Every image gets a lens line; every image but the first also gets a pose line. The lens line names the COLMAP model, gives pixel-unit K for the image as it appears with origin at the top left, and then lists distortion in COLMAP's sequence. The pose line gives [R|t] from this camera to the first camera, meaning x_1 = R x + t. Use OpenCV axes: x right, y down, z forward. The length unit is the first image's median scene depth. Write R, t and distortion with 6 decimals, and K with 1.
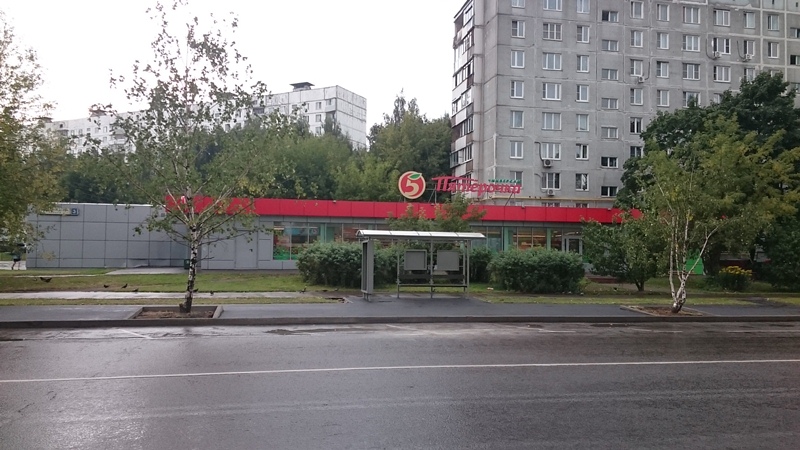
lens RADIAL K [[619.5, 0, 395.3], [0, 619.5, 227.9], [0, 0, 1]] dist [0.099697, -0.097879]
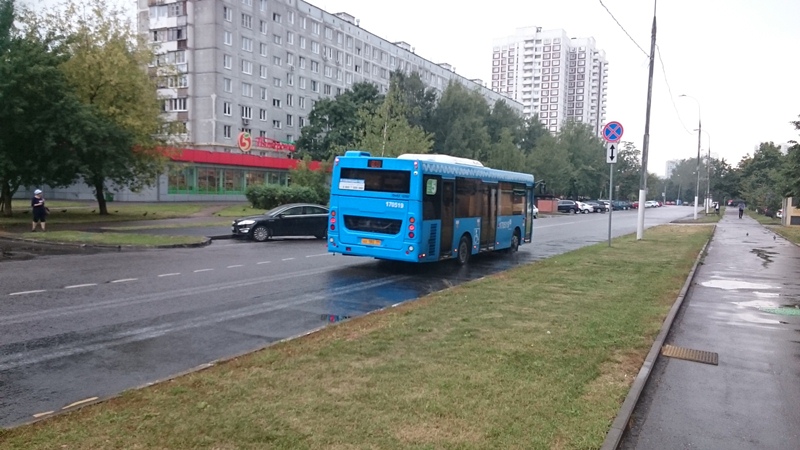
lens RADIAL K [[619.5, 0, 395.3], [0, 619.5, 227.9], [0, 0, 1]] dist [0.099697, -0.097879]
pose [[0.648332, -0.037778, 0.760420, -0.565466], [-0.050013, 0.994498, 0.092048, -0.014324], [-0.759713, -0.097709, 0.642876, -0.137400]]
